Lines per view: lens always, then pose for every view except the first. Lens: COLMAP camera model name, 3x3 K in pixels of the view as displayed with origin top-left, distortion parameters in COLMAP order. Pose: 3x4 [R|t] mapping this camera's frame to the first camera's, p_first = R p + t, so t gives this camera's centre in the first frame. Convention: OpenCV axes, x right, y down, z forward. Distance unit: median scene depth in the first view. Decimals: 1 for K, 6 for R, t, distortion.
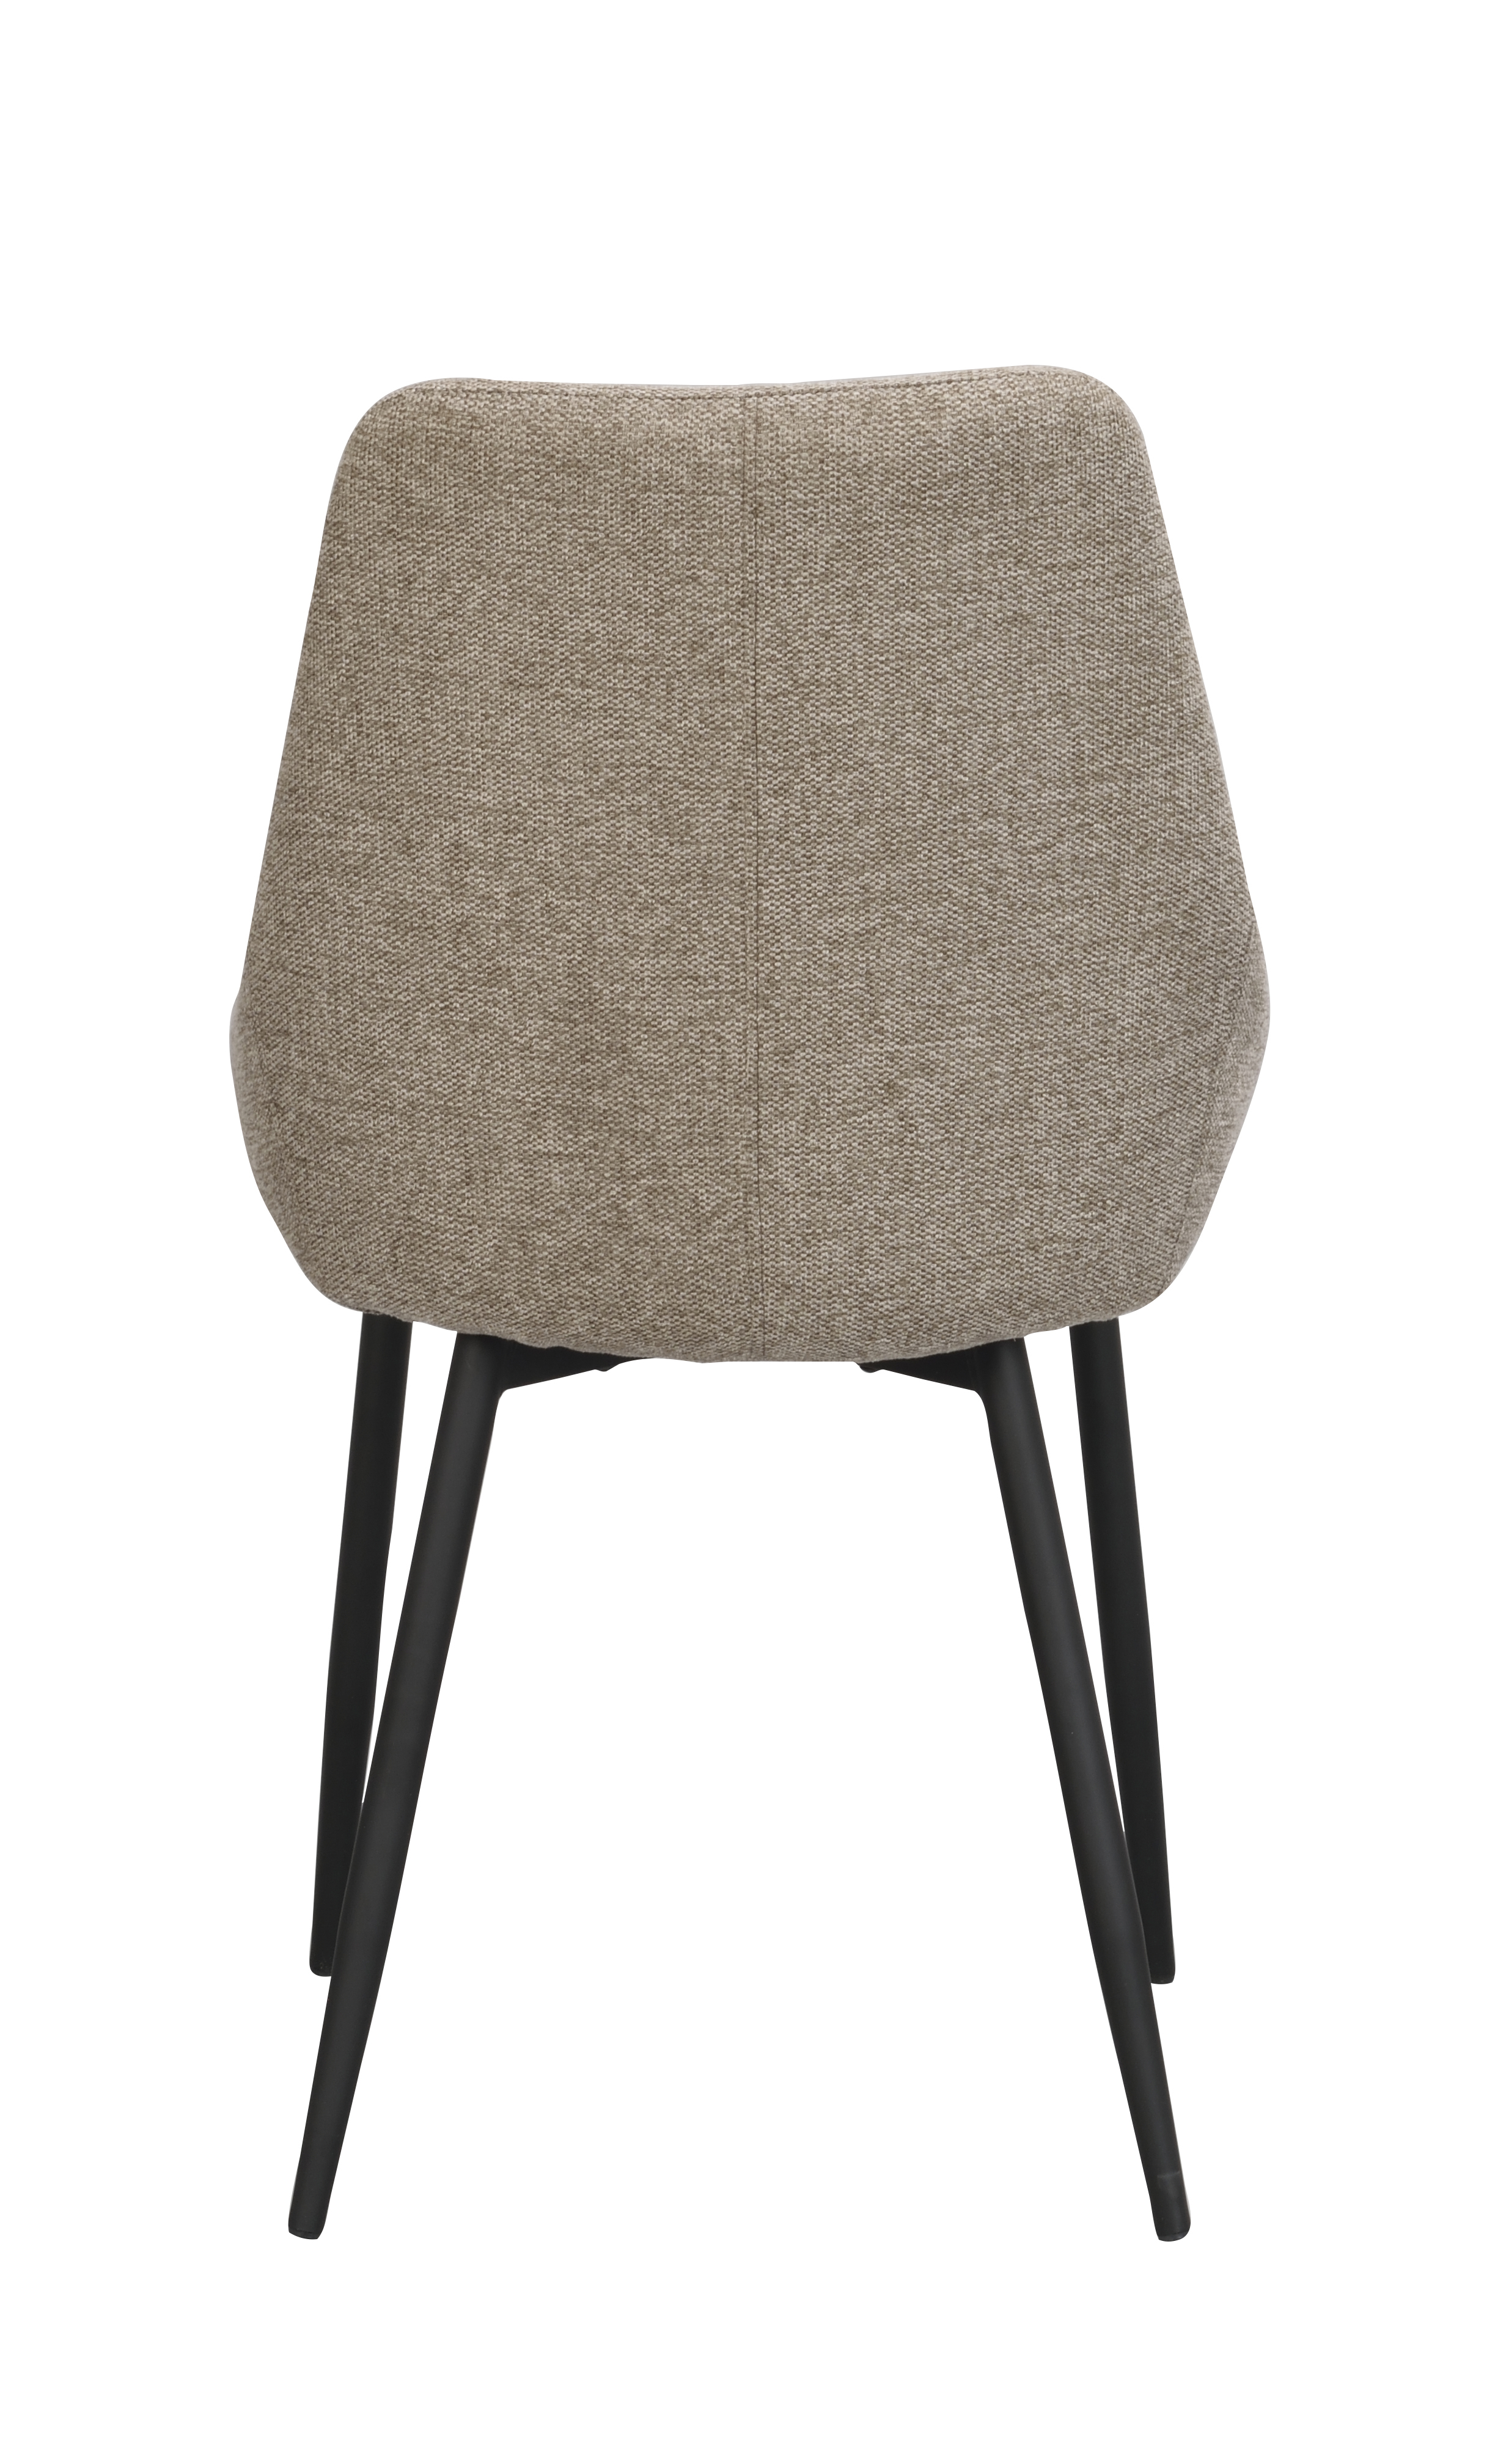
lens RADIAL K [[5489.7, 0, 753.0], [0, 5489.7, 1232.0], [0, 0, 1]] dist [-0.021341, -0.105572]
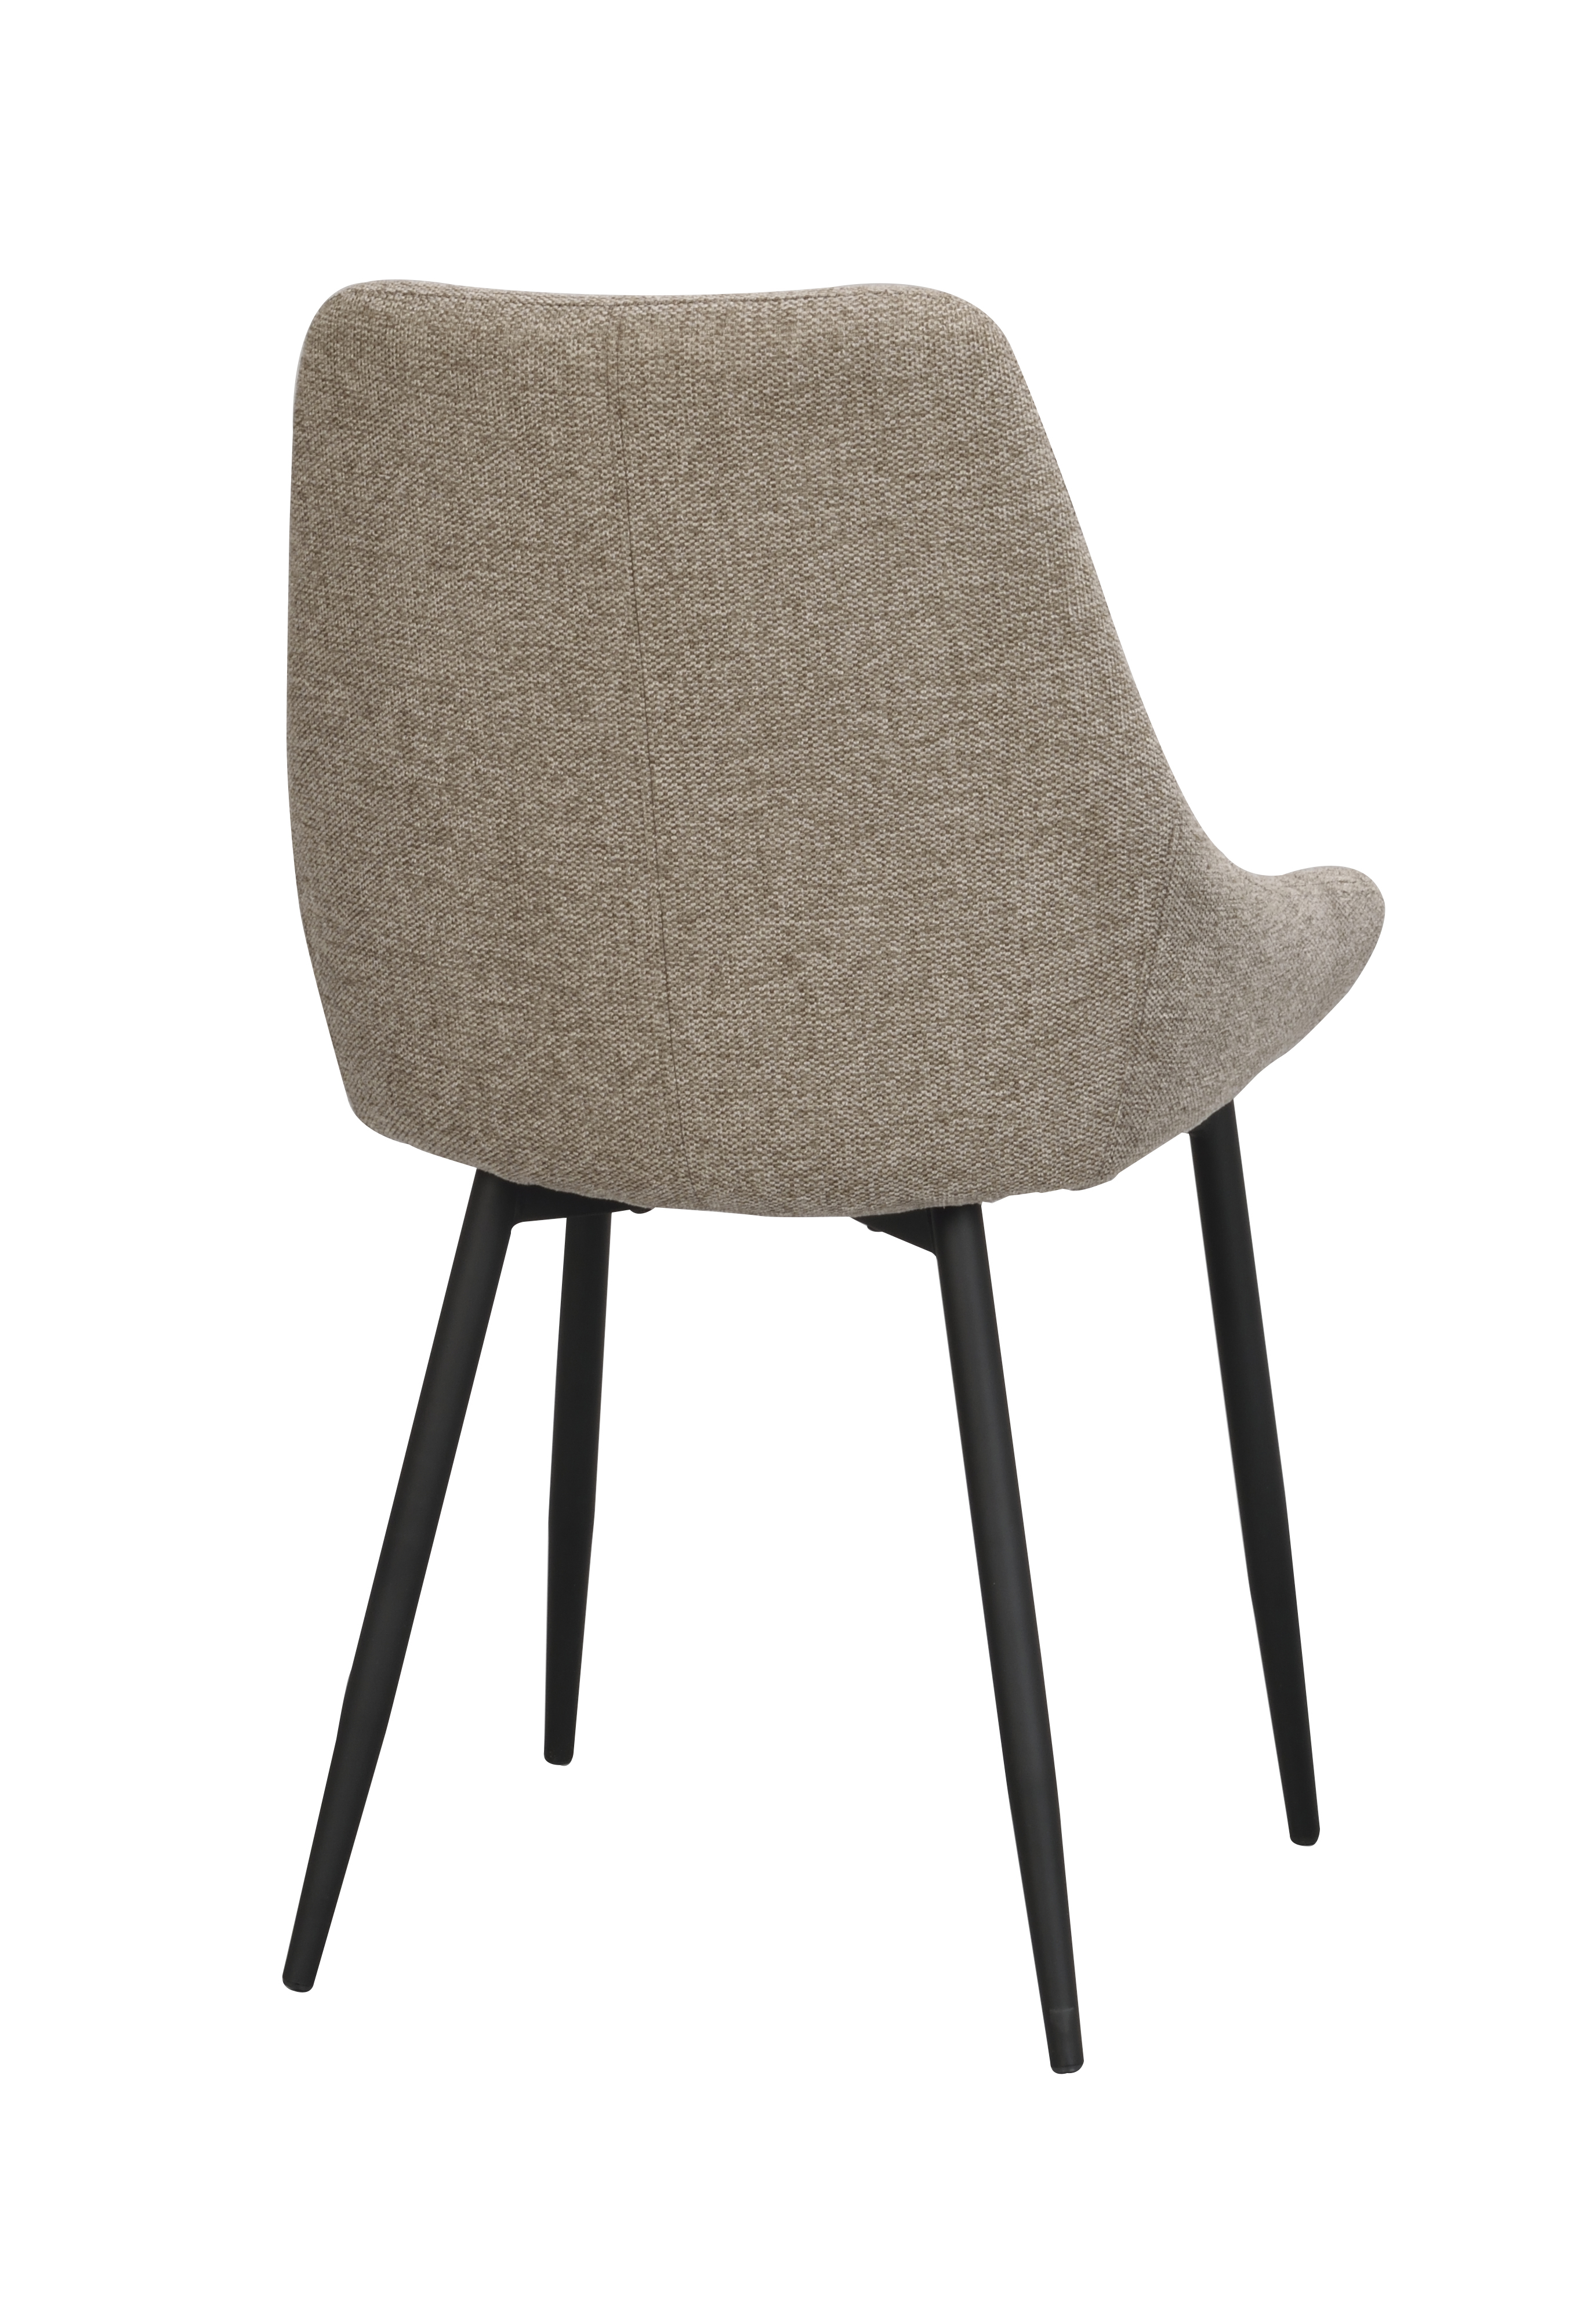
lens RADIAL K [[5227.6, 0, 798.0], [0, 5227.6, 1150.5], [0, 0, 1]] dist [-0.023889, -0.358903]
pose [[0.974242, 0.067216, -0.215253, 0.251469], [-0.065698, 0.997738, 0.014206, -0.003990], [0.215721, 0.000301, 0.976455, 0.009835]]
